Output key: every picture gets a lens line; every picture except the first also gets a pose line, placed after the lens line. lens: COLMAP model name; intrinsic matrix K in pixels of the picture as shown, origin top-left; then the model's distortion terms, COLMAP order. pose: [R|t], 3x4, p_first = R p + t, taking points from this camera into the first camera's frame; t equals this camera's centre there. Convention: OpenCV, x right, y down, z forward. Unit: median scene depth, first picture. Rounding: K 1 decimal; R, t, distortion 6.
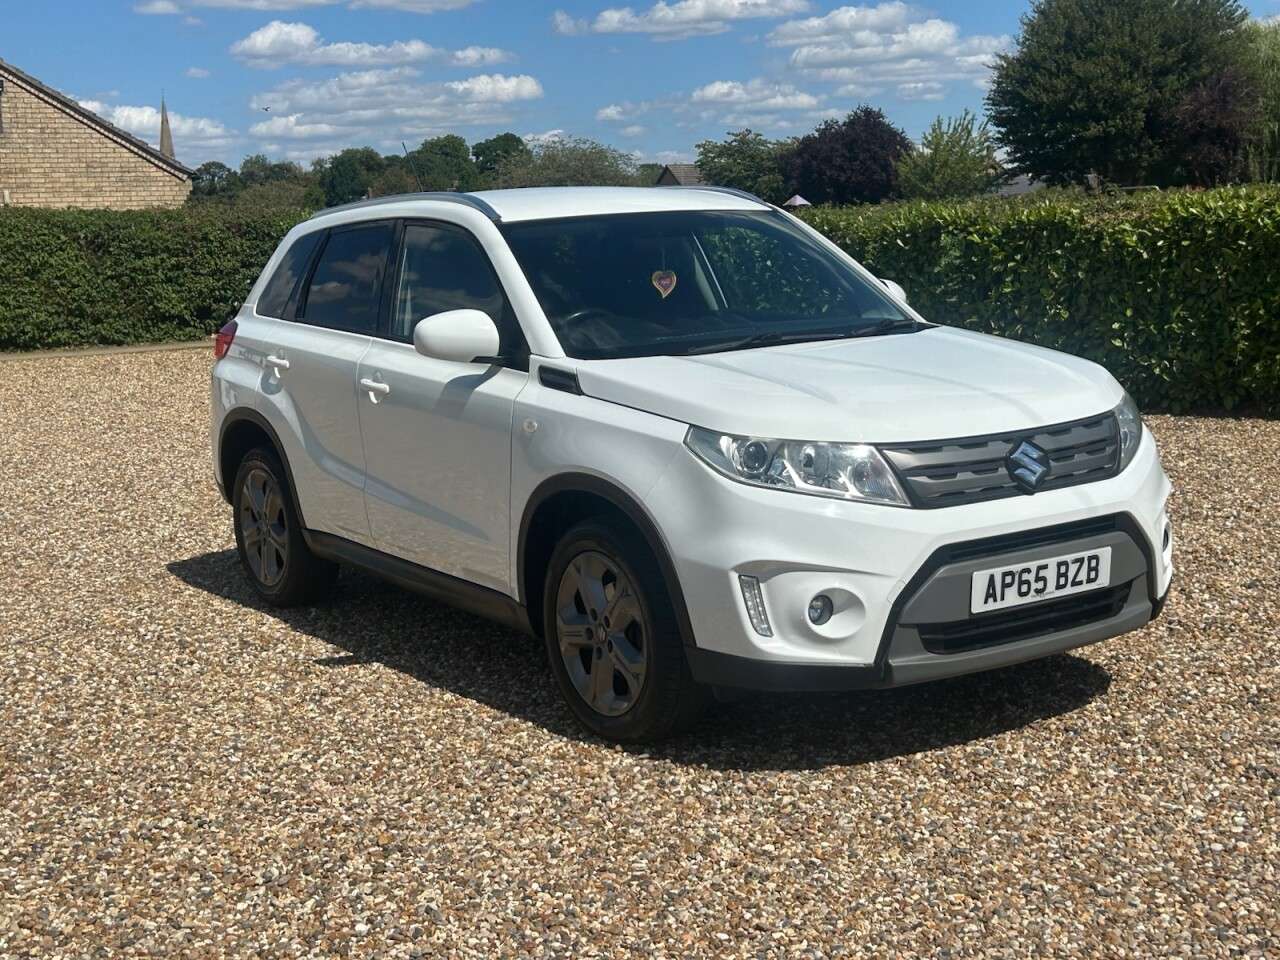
lens RADIAL K [[1881.4, 0, 665.3], [0, 1881.4, 481.2], [0, 0, 1]] dist [0.205405, -0.691116]
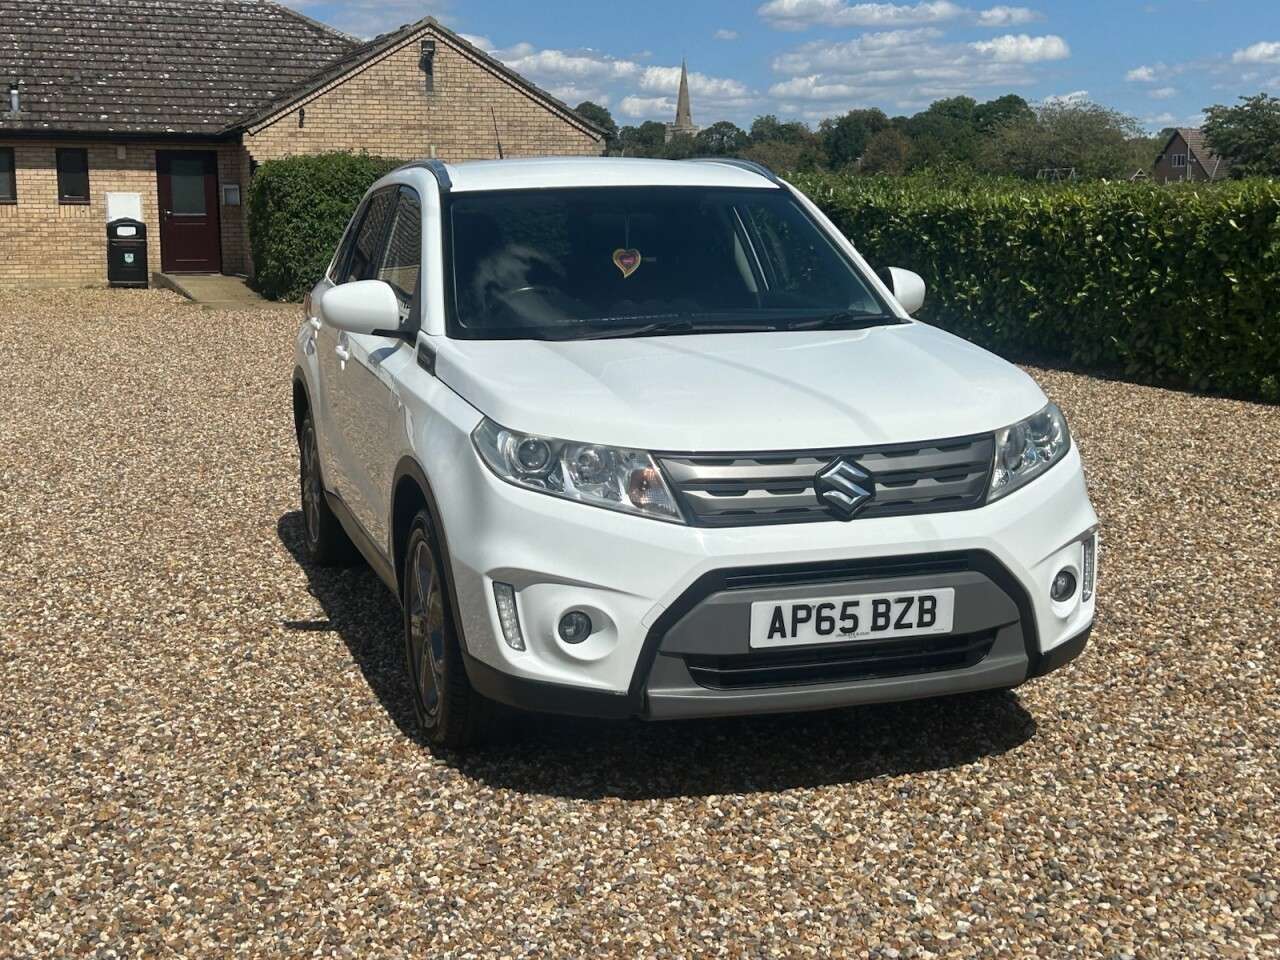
lens RADIAL K [[1874.1, 0, 639.2], [0, 1874.1, 449.9], [0, 0, 1]] dist [0.229580, -0.829234]
pose [[0.948834, 0.073995, -0.306983, 0.367053], [-0.072439, 0.997237, 0.016478, -0.033290], [0.307354, 0.006603, 0.951572, 0.133283]]
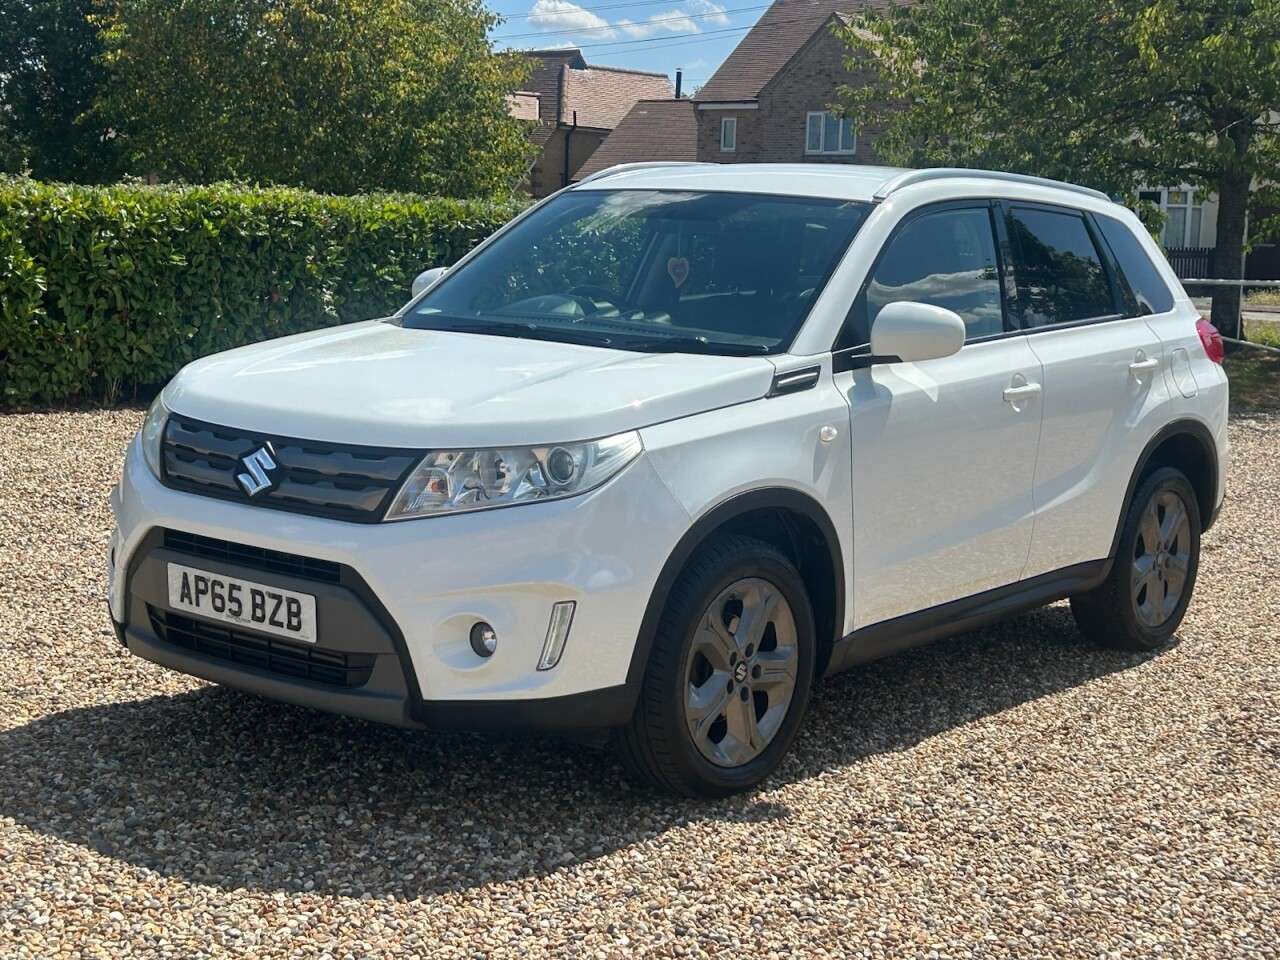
lens RADIAL K [[1881.4, 0, 665.3], [0, 1881.4, 481.2], [0, 0, 1]] dist [0.205405, -0.691116]
pose [[0.313113, 0.192182, -0.930068, 1.071333], [-0.198748, 0.970887, 0.133707, -0.160422], [0.928687, 0.142983, 0.342193, 0.870666]]
